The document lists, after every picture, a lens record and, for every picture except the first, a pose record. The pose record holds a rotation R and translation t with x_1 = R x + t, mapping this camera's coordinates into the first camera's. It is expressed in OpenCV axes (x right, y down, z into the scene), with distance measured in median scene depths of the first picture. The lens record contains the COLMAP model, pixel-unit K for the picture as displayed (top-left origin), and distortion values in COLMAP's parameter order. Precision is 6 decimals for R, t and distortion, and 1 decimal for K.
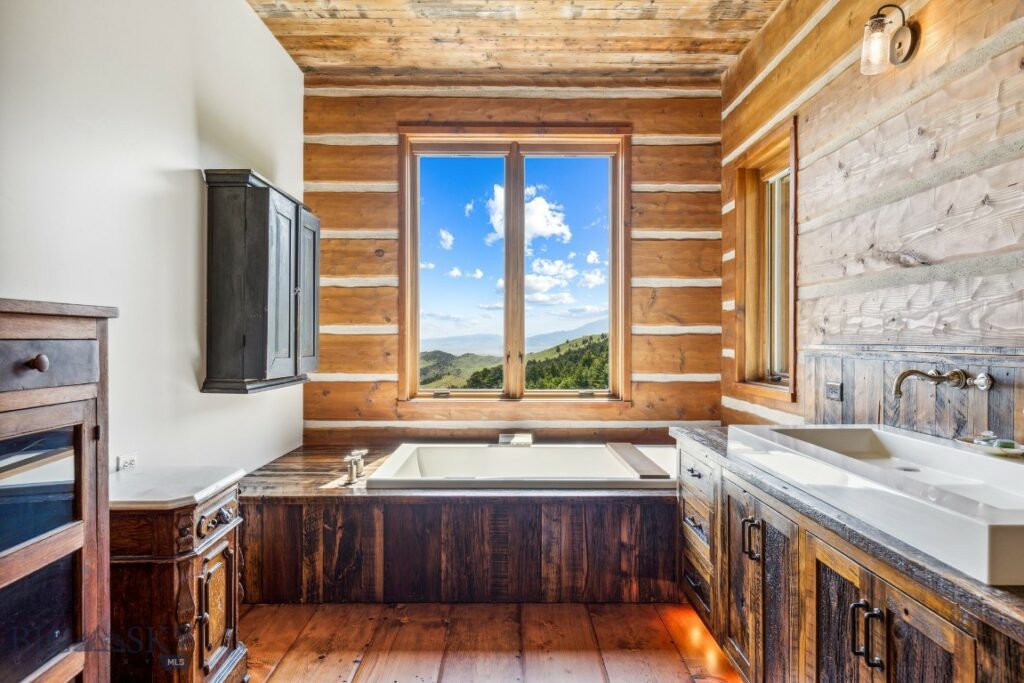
lens RADIAL K [[642.6, 0, 512.2], [0, 642.6, 346.1], [0, 0, 1]] dist [0.005051, 0.000157]
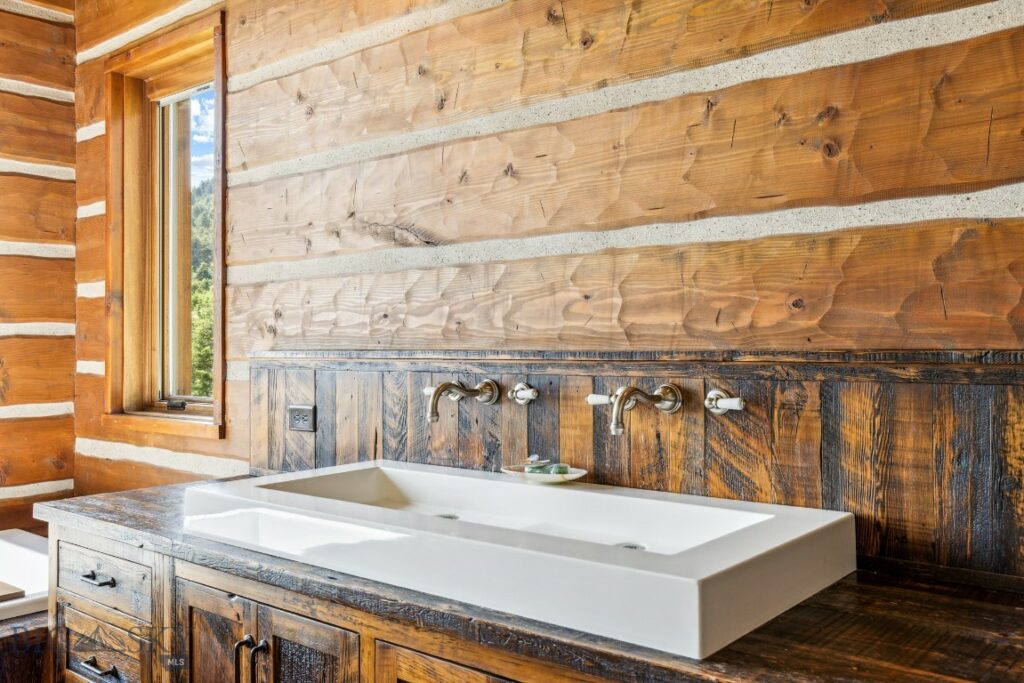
lens RADIAL K [[877.9, 0, 510.8], [0, 877.9, 334.3], [0, 0, 1]] dist [0.000674, -0.003870]
pose [[0.628115, 0.008034, 0.778079, -0.099305], [0.012768, 0.999706, -0.020630, 0.002642], [-0.778016, 0.022892, 0.627827, 0.244510]]
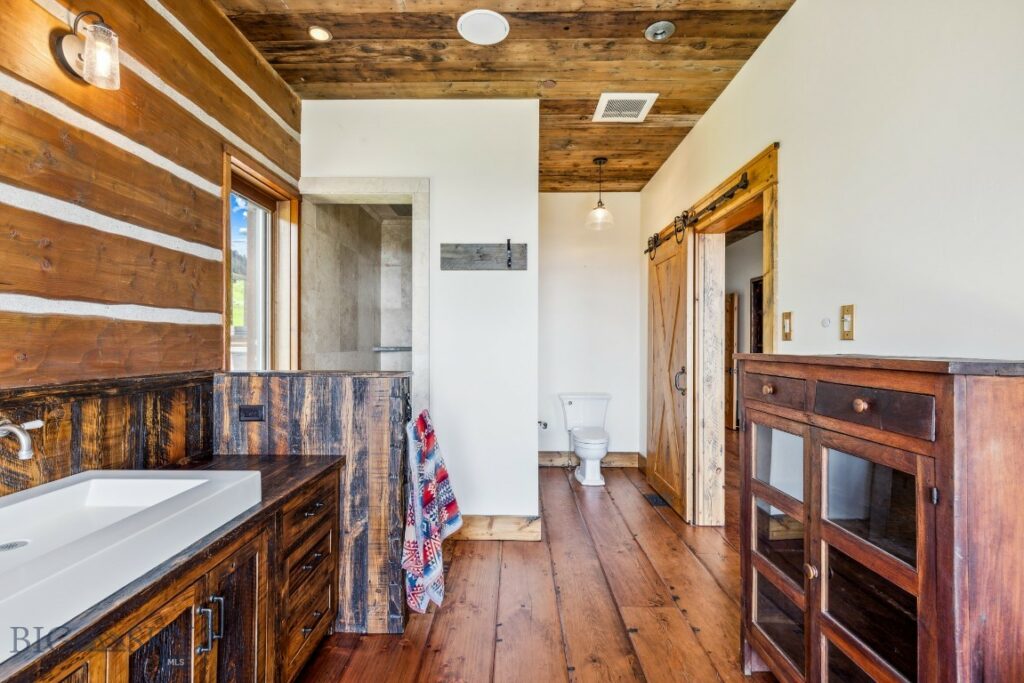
lens RADIAL K [[466.8, 0, 512.0], [0, 466.8, 341.5], [0, 0, 1]] dist [0.006617, -0.000085]
pose [[-0.999956, -0.004858, 0.008052, -0.015188], [-0.004794, 0.999957, 0.007933, -0.067058], [-0.008090, 0.007894, -0.999936, 1.179426]]
